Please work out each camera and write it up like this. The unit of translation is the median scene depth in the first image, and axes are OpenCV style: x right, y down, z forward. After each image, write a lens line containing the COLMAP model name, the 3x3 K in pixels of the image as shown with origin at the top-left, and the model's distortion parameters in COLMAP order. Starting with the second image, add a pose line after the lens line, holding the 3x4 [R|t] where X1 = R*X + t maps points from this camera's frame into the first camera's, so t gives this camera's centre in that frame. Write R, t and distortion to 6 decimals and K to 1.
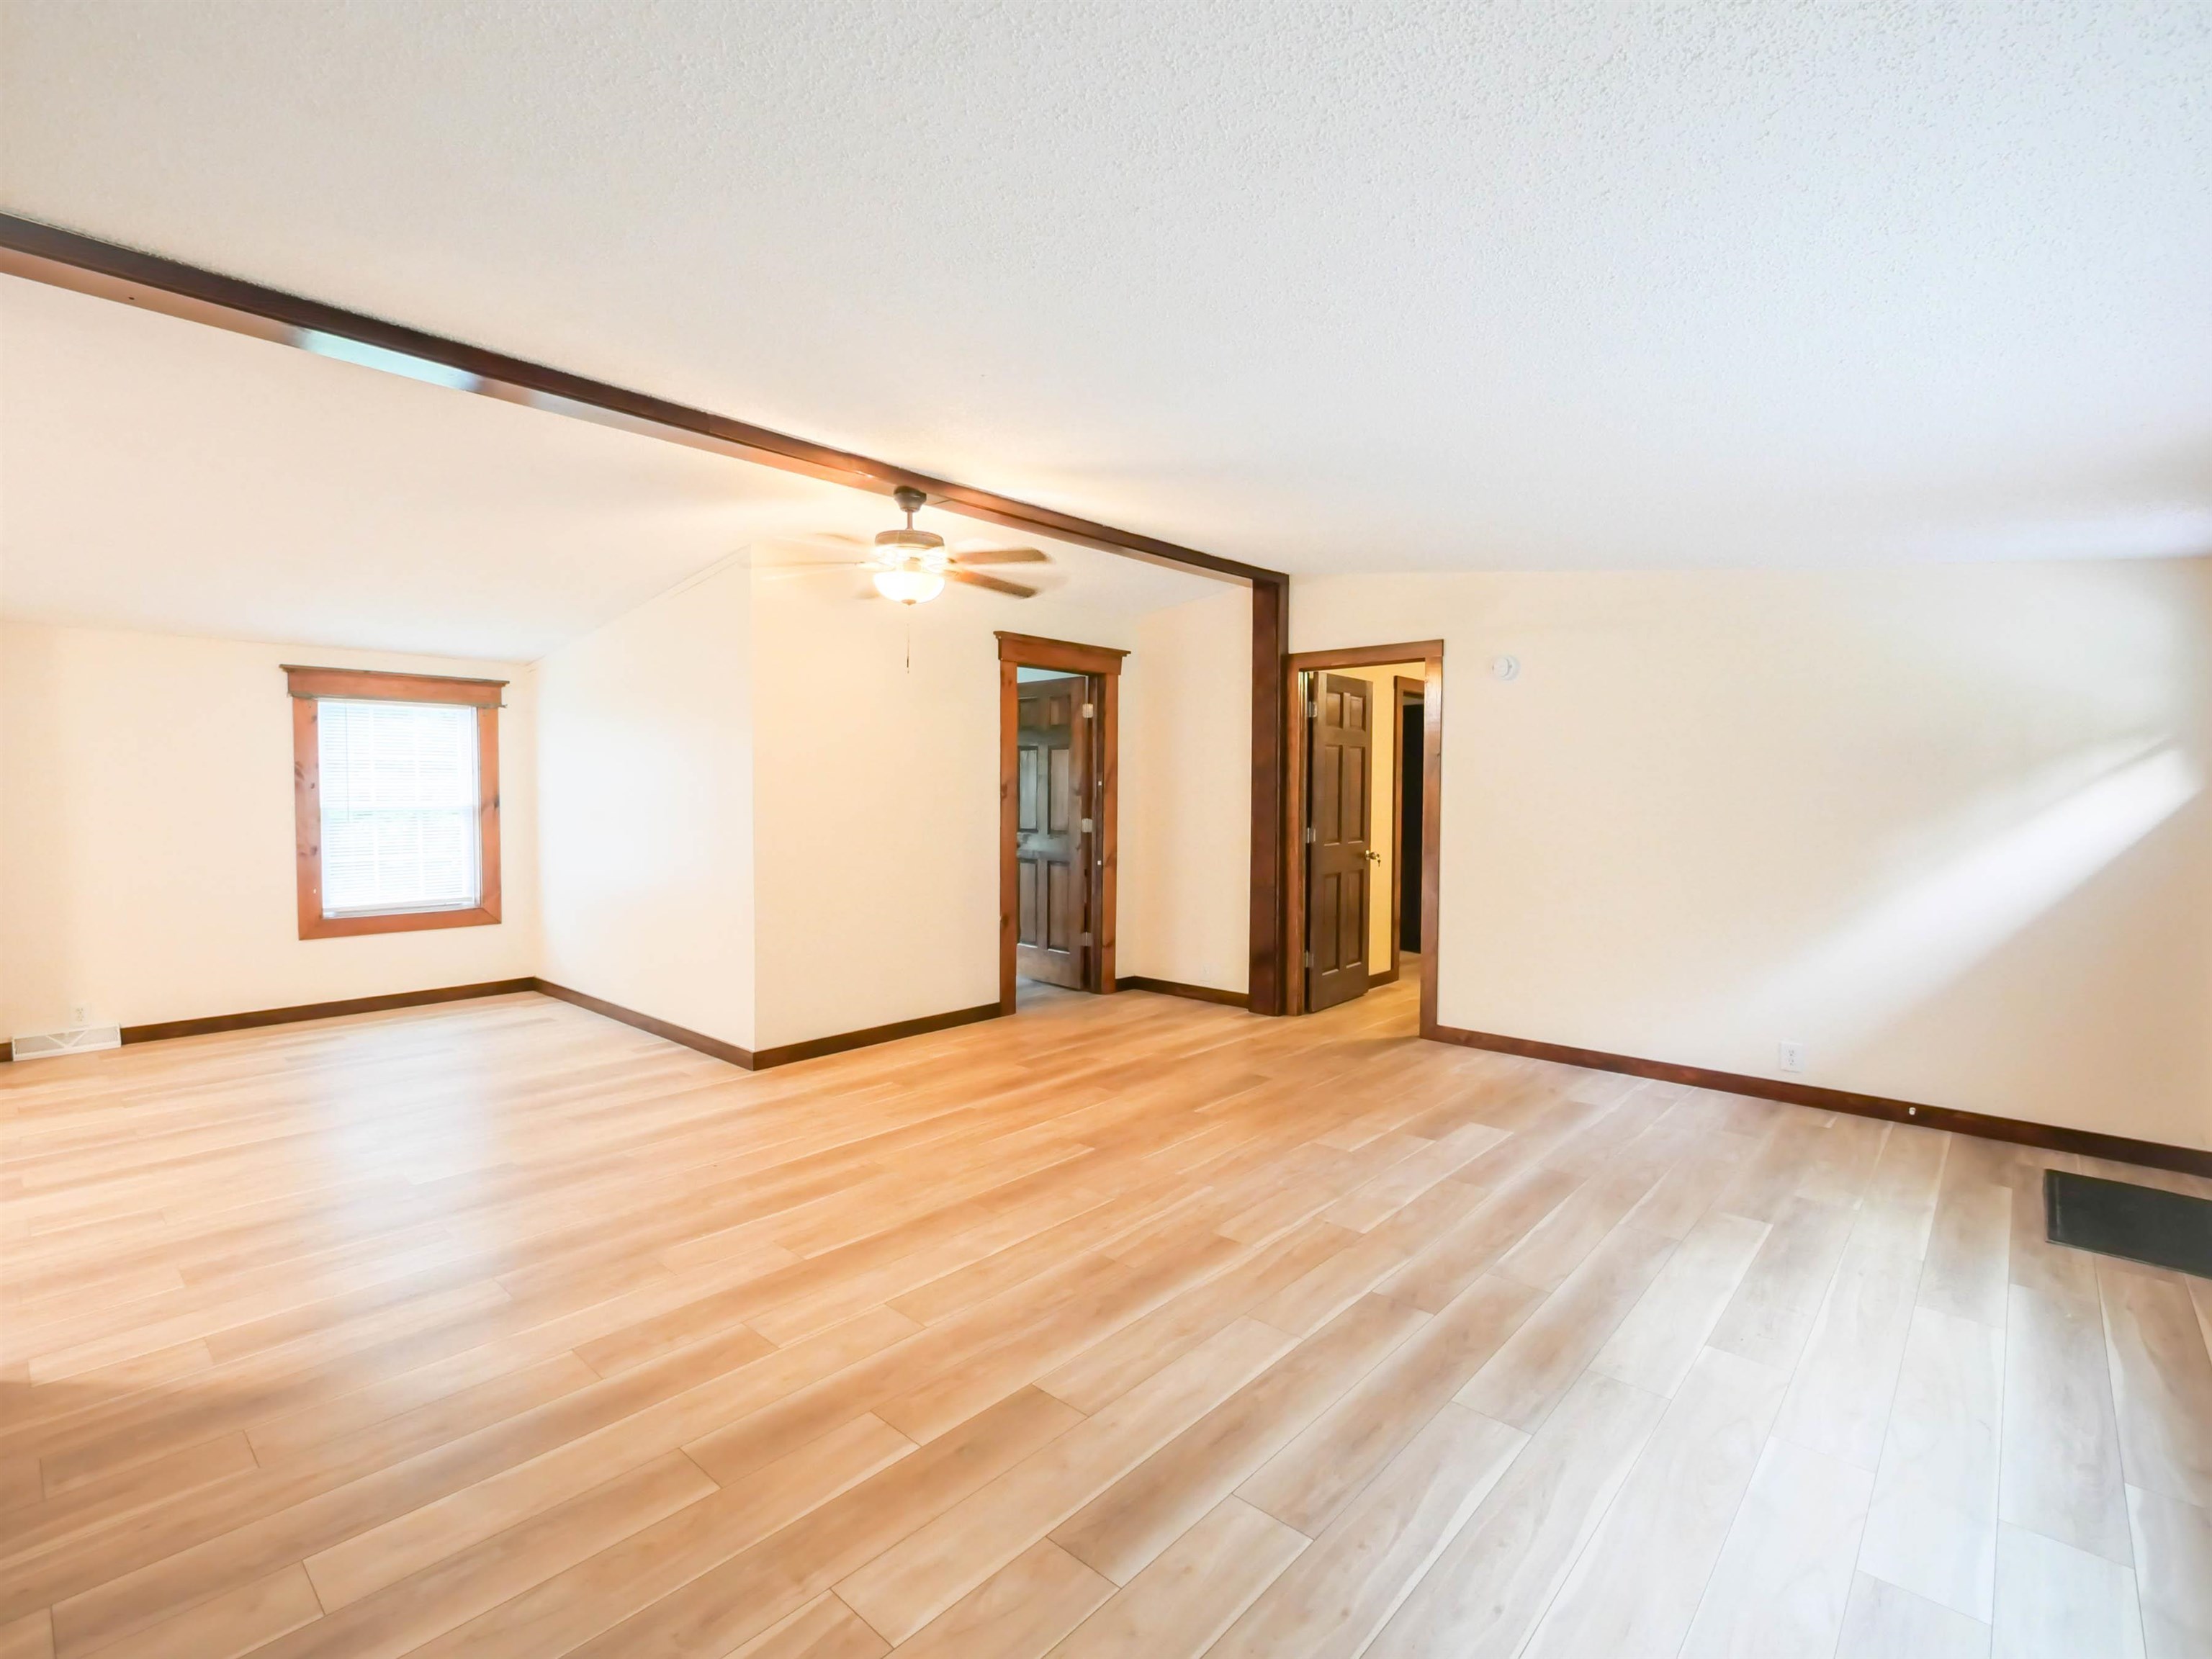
lens RADIAL K [[1083.7, 0, 1093.6], [0, 1083.7, 832.9], [0, 0, 1]] dist [-0.002536, -0.000445]
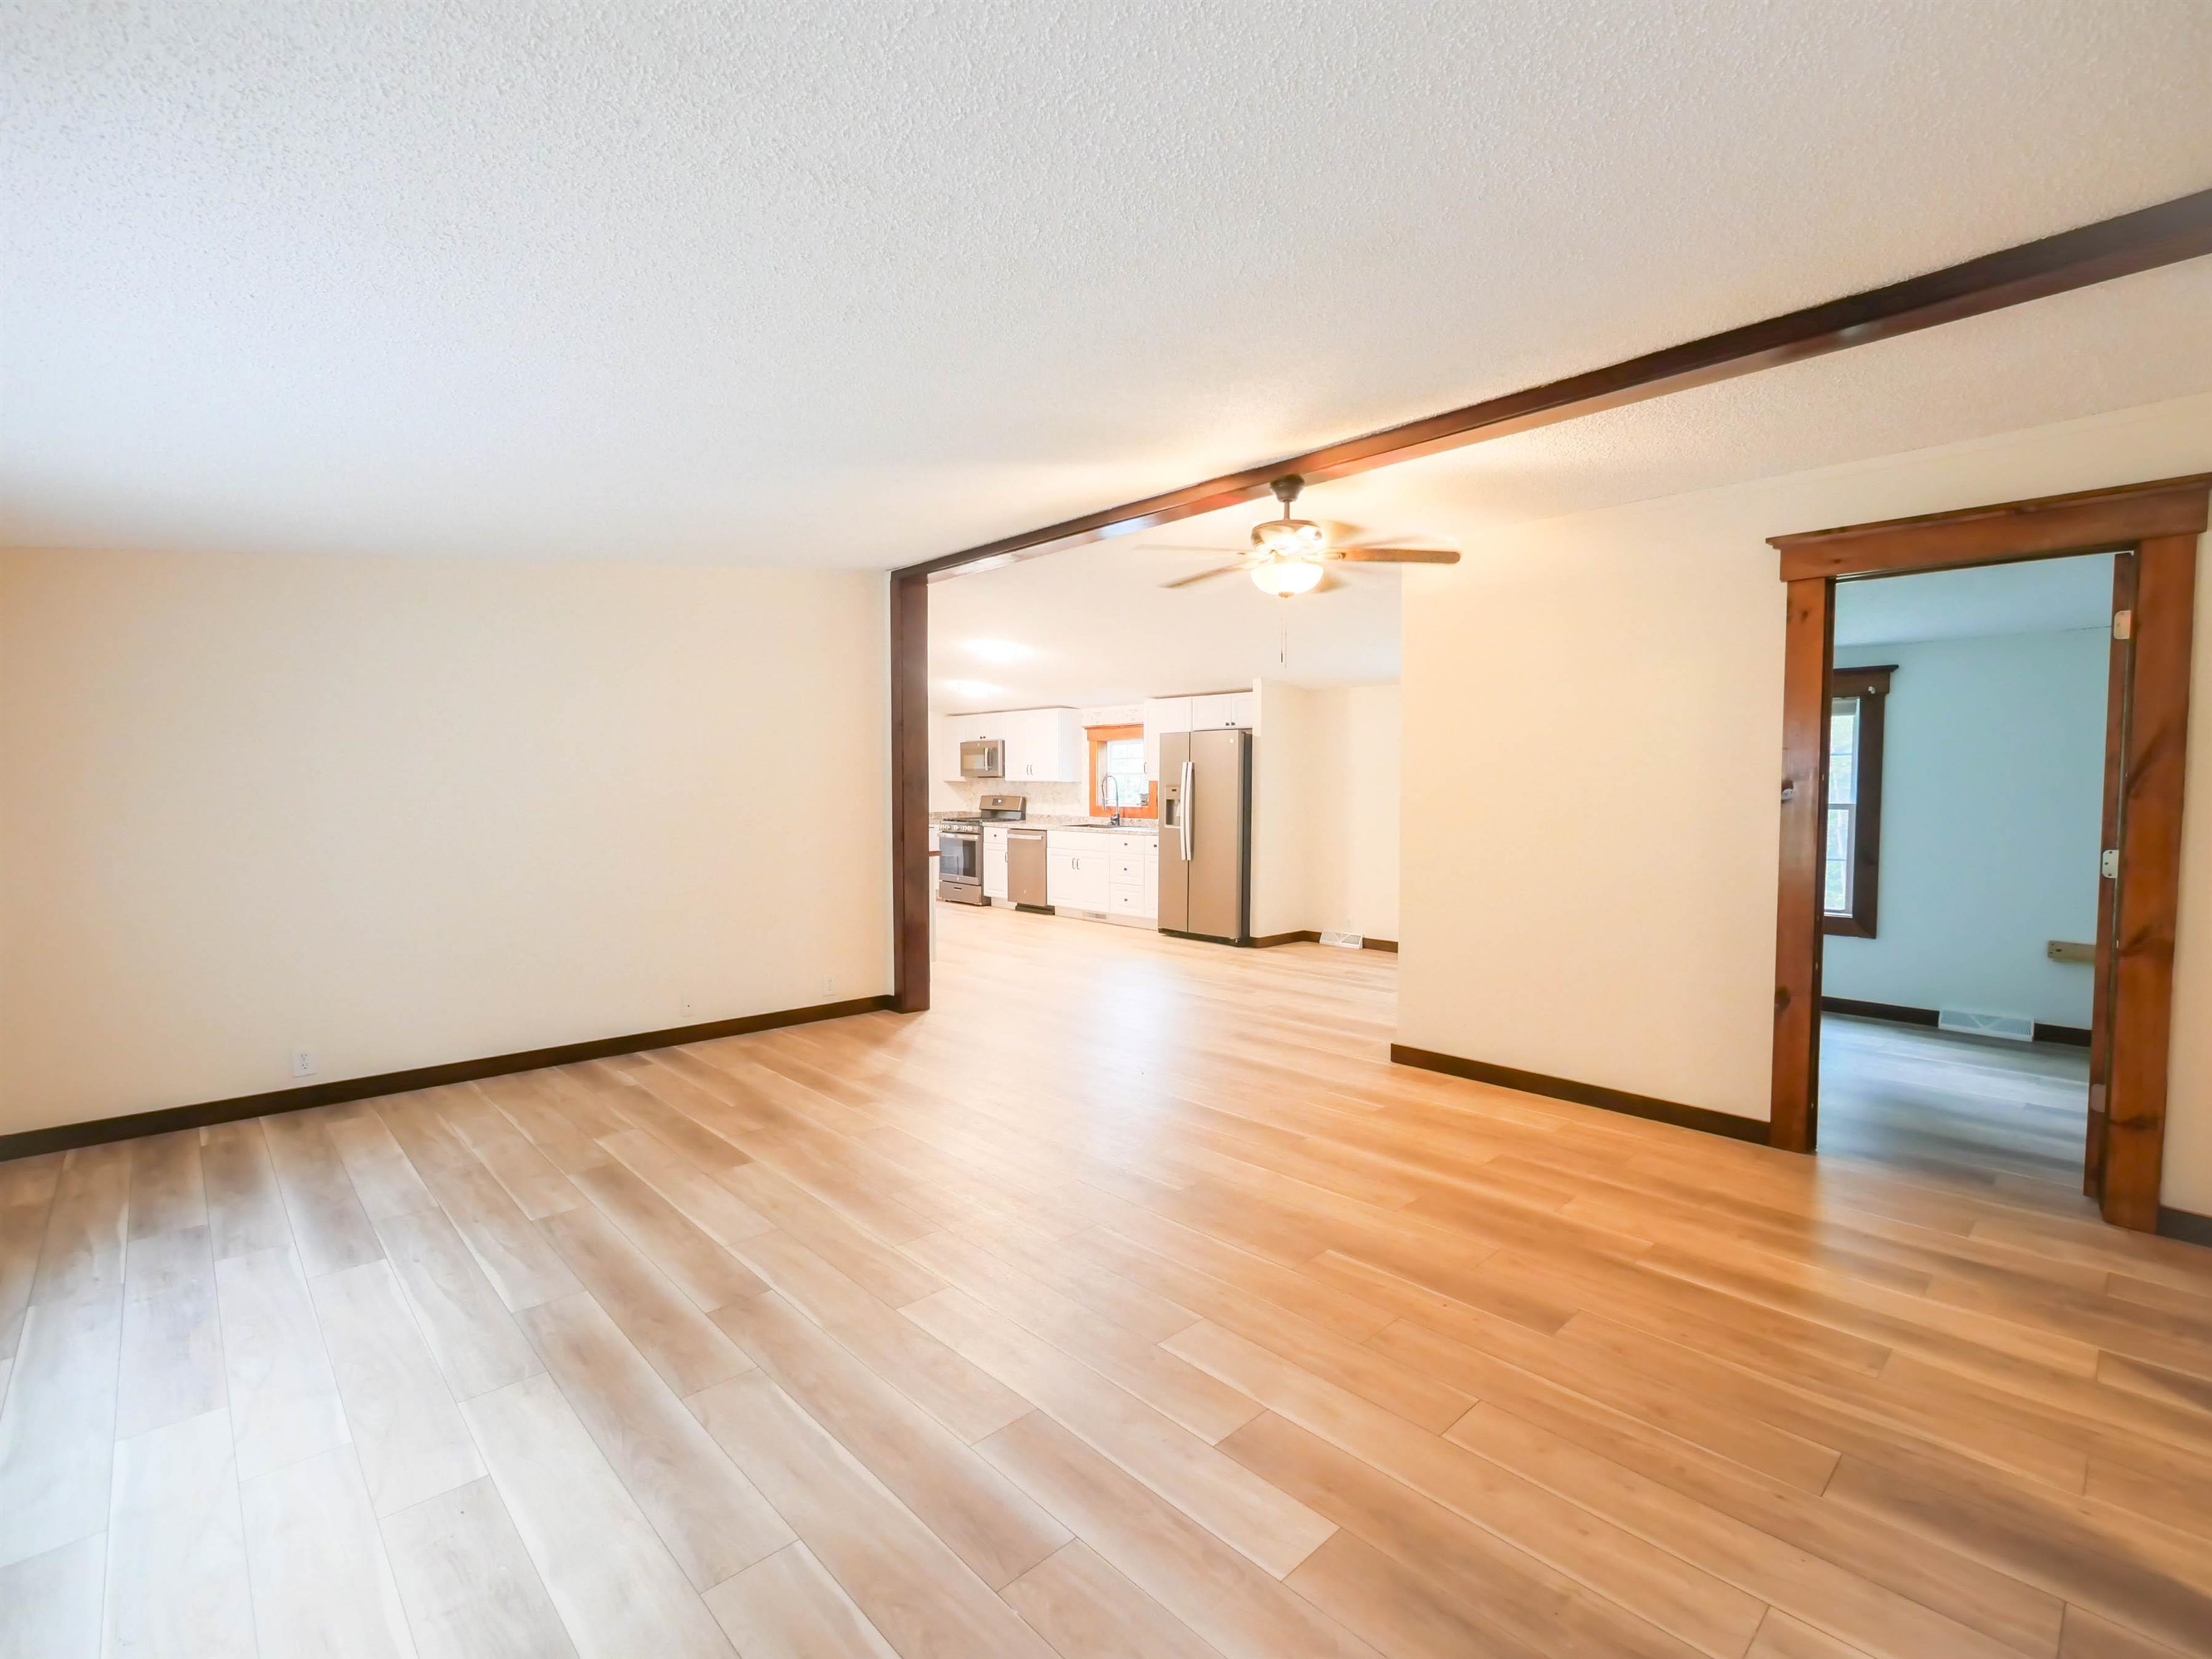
lens RADIAL K [[1035.3, 0, 1097.3], [0, 1035.3, 839.5], [0, 0, 1]] dist [-0.005222, -0.000577]
pose [[-0.119884, 0.050437, -0.991506, 1.026573], [-0.042091, 0.997552, 0.055834, -0.050409], [0.991895, 0.048427, -0.117468, 1.246806]]
